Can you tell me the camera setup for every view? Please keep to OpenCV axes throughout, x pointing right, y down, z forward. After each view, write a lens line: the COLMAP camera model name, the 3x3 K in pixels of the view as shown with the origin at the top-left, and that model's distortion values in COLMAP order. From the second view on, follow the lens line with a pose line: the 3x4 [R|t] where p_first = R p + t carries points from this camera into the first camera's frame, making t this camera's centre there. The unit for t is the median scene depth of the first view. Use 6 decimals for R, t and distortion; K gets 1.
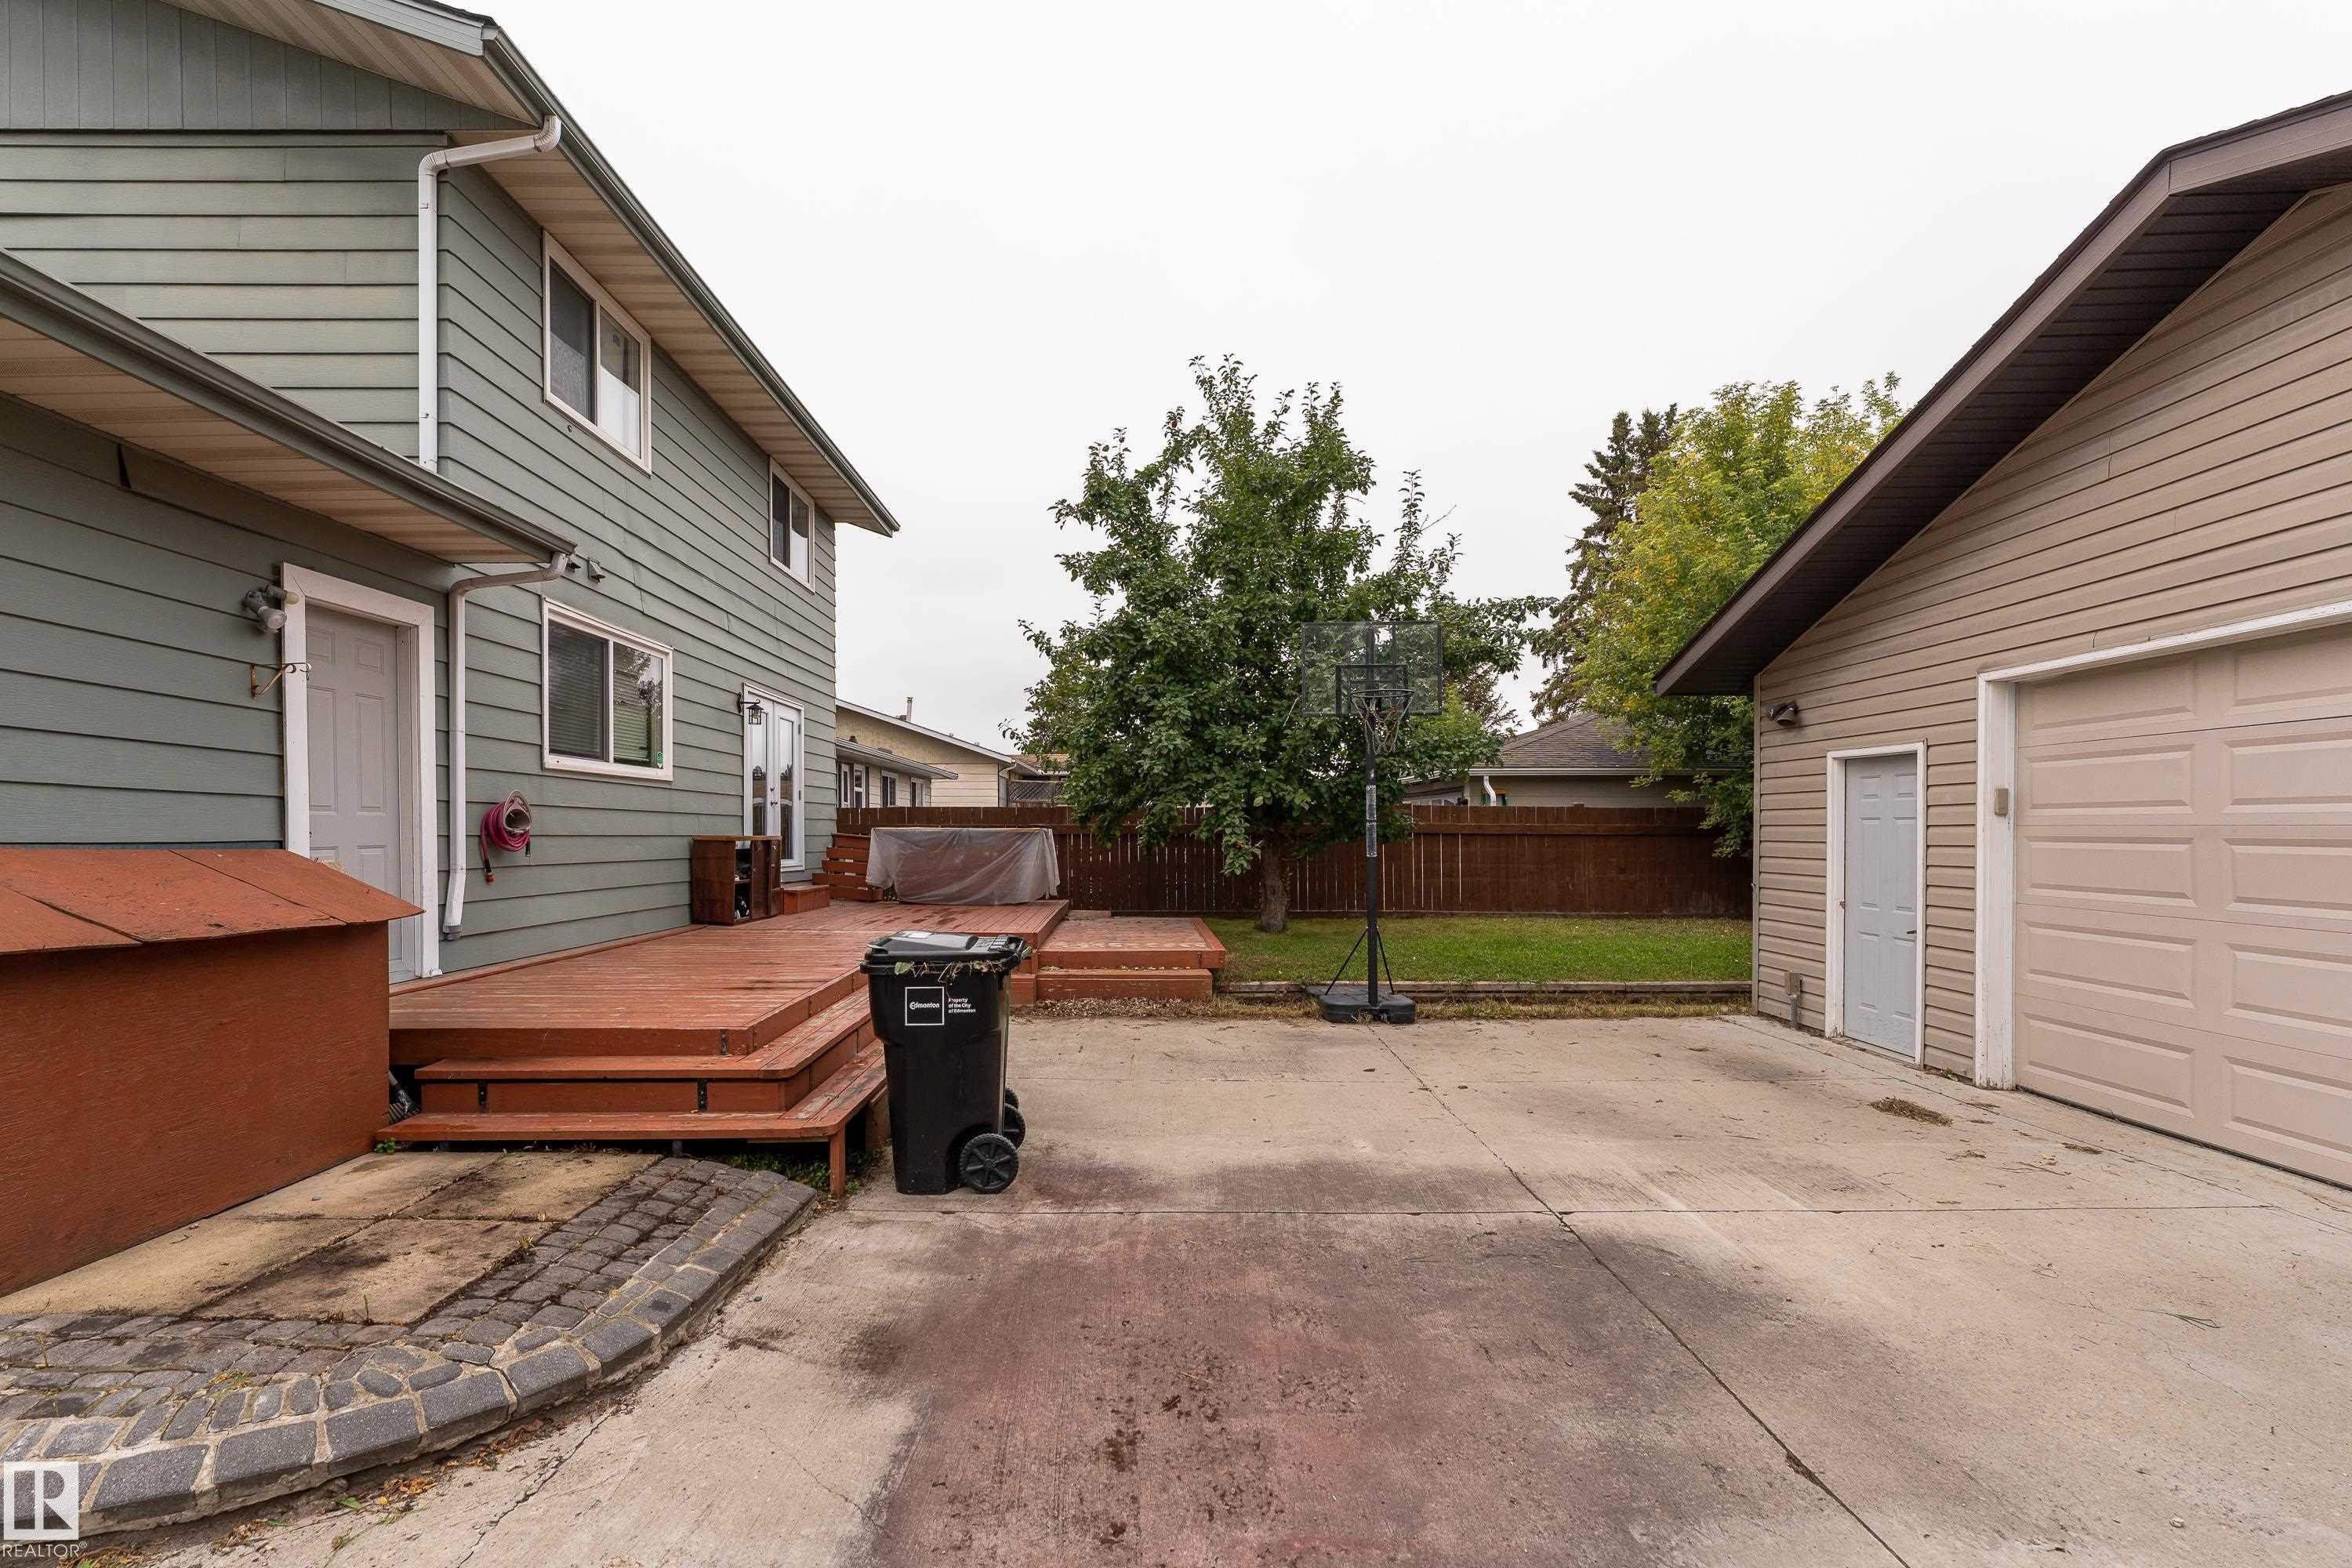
lens RADIAL K [[1056.0, 0, 1142.1], [0, 1056.0, 836.2], [0, 0, 1]] dist [0.000232, 0.000376]
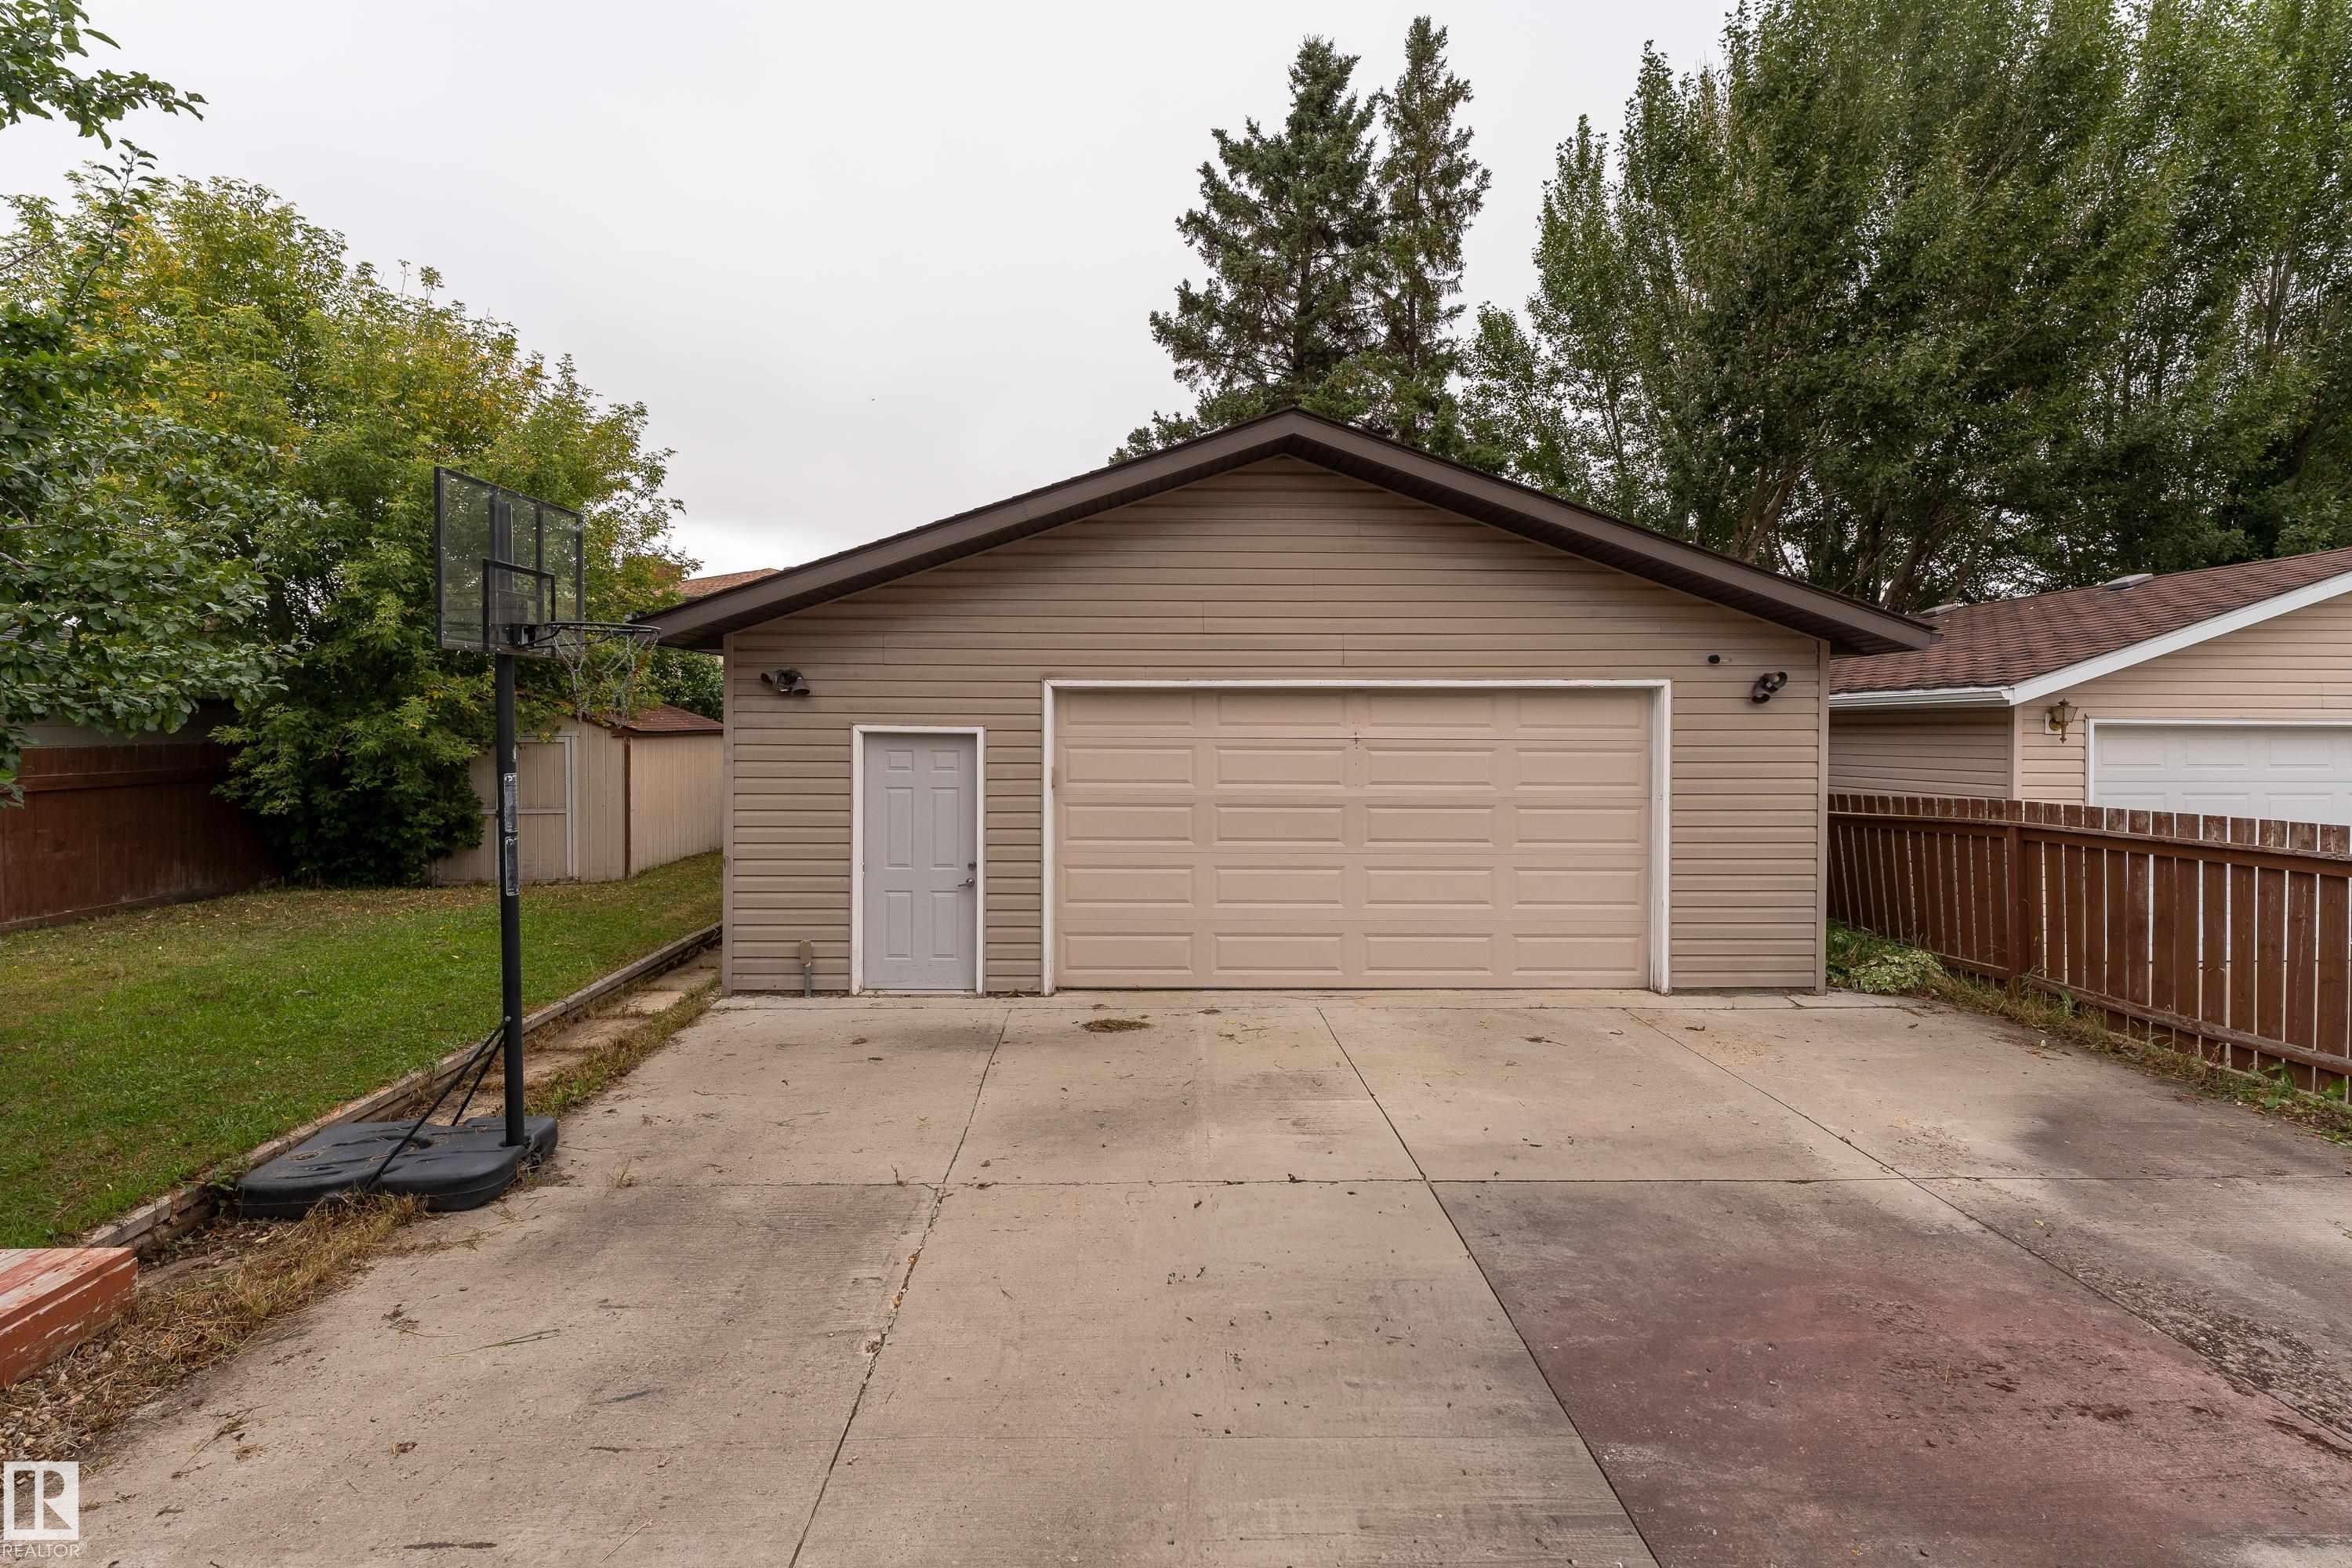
lens RADIAL K [[1056.0, 0, 1164.9], [0, 1056.0, 725.7], [0, 0, 1]] dist [0.000232, 0.000376]
pose [[-0.034849, -0.006396, 0.999372, -0.535052], [0.003282, 0.999973, 0.006515, -0.108970], [-0.999387, 0.003507, -0.034827, 0.934548]]
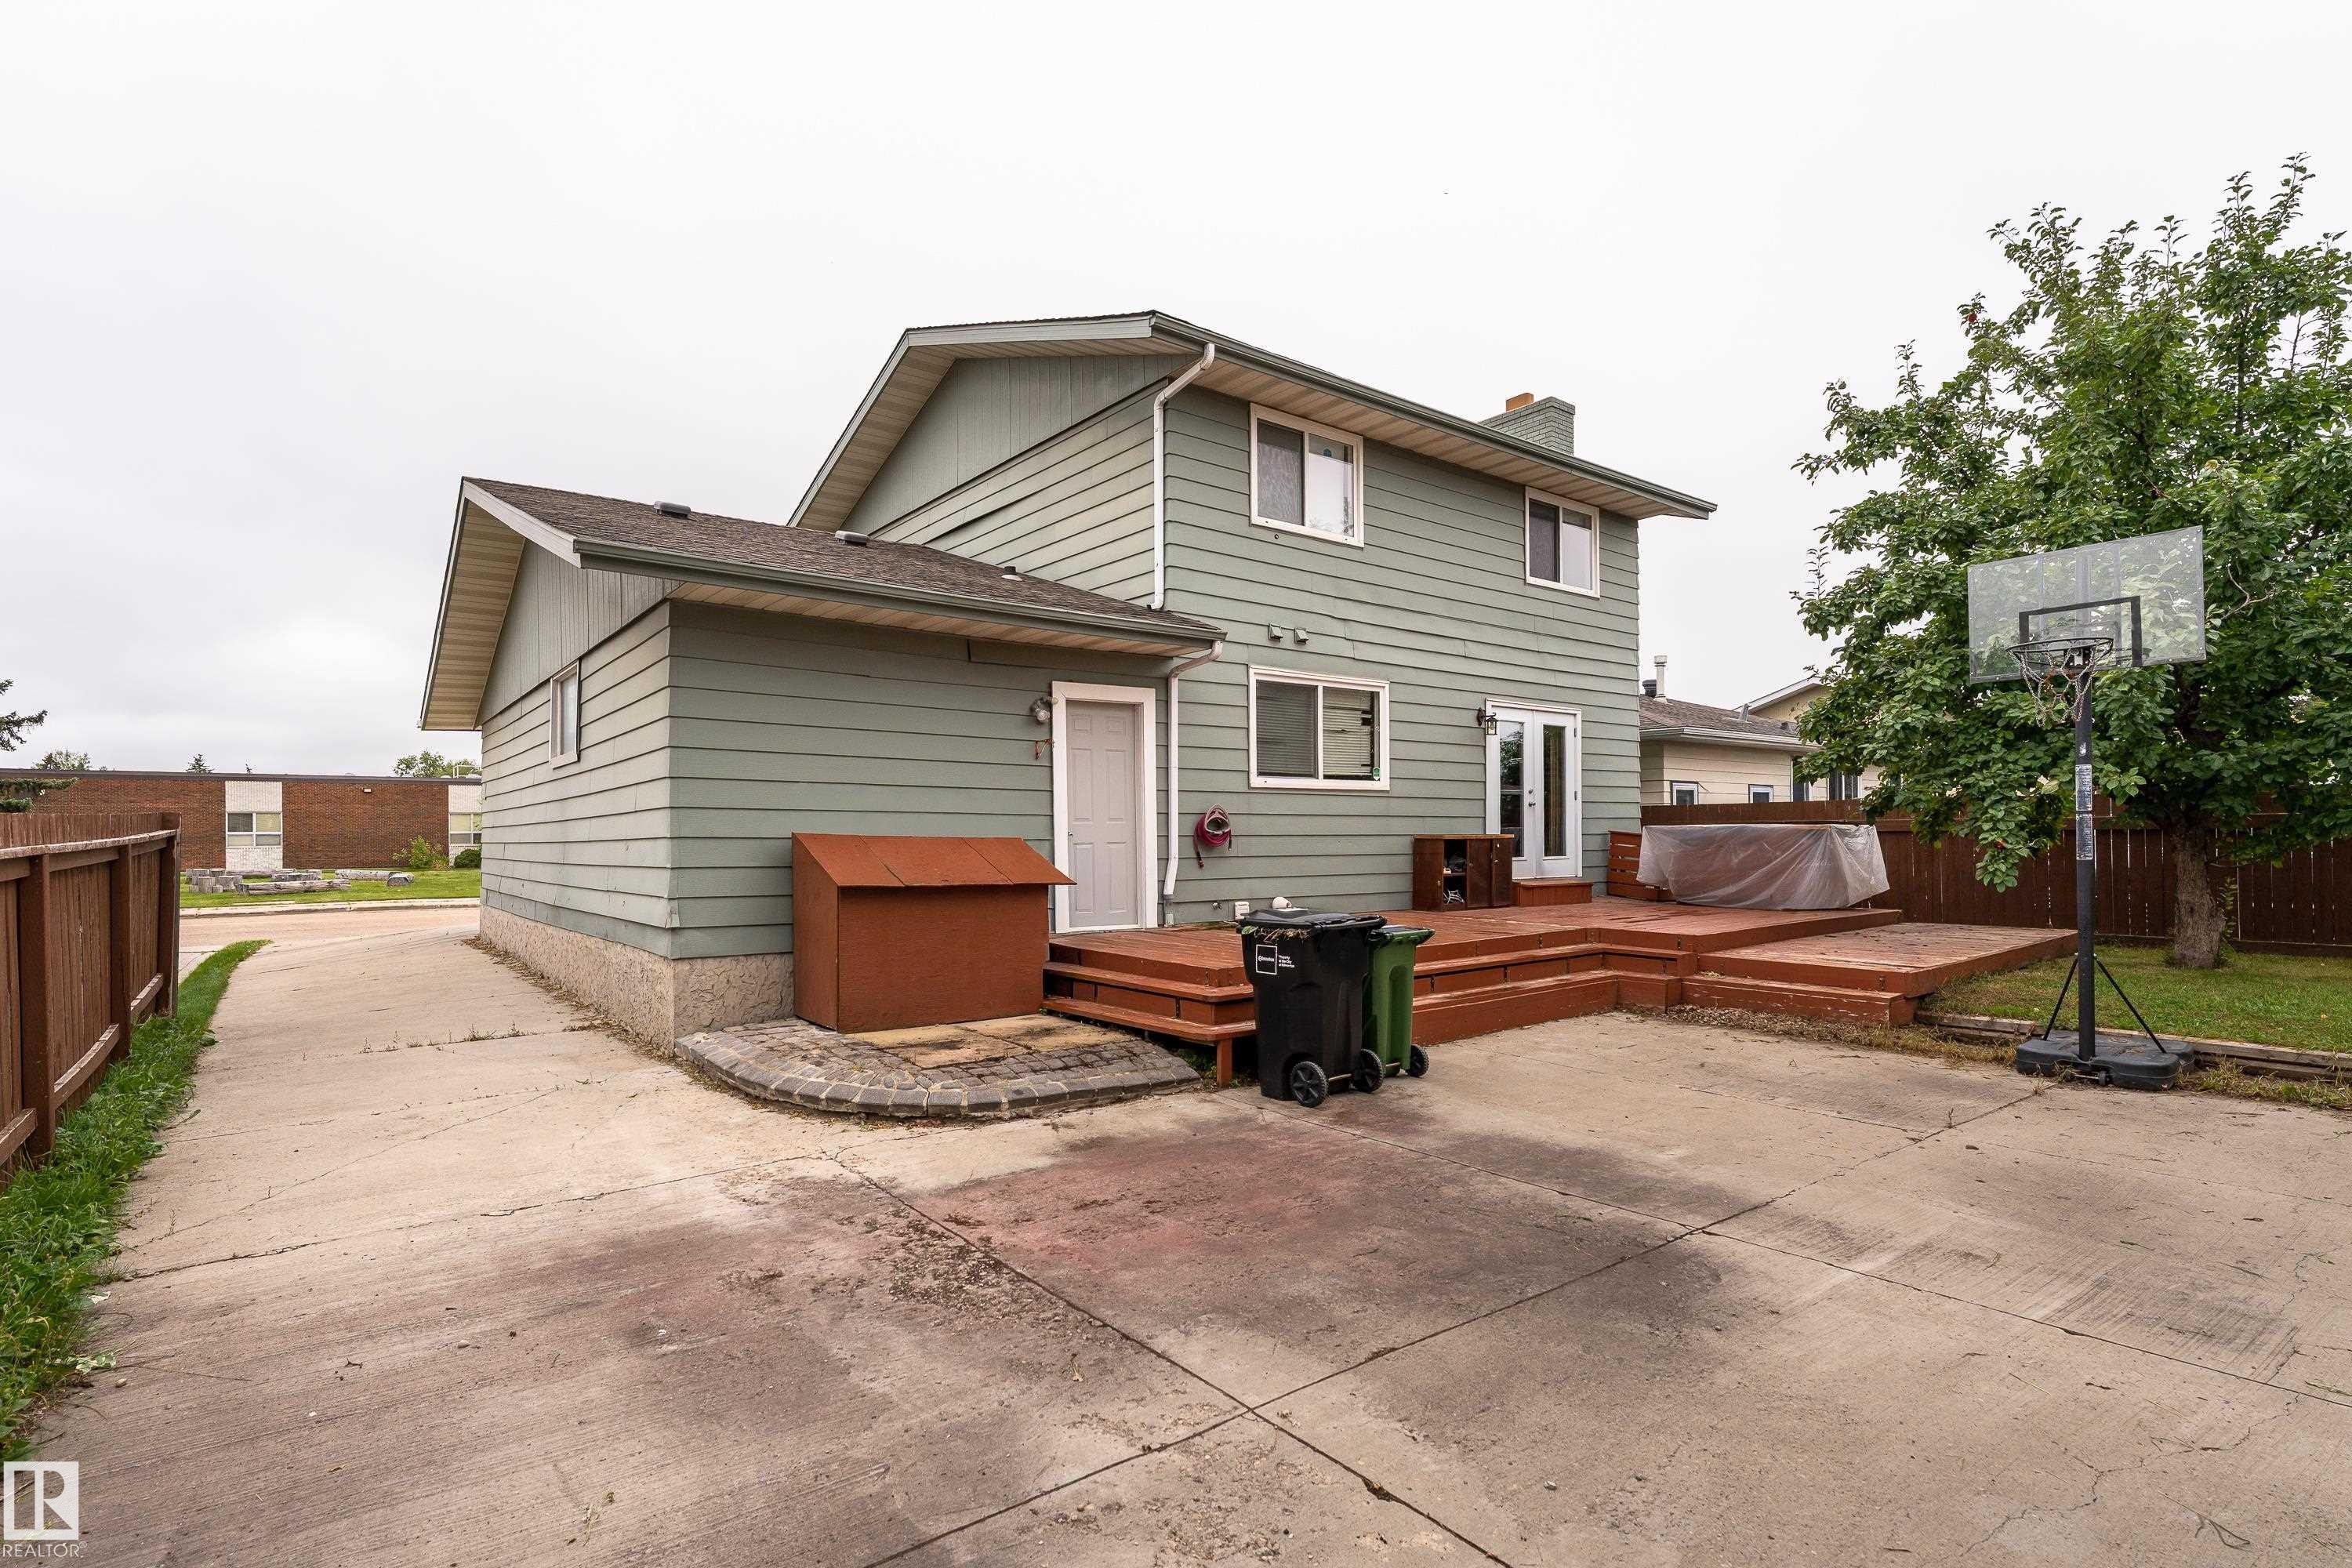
lens RADIAL K [[1112.8, 0, 1174.4], [0, 1112.8, 832.2], [0, 0, 1]] dist [-0.000048, -0.000776]
pose [[0.621168, -0.004960, -0.783662, 0.621877], [0.003588, 0.999987, -0.003486, 0.000101], [0.783669, -0.000646, 0.621178, 0.005615]]
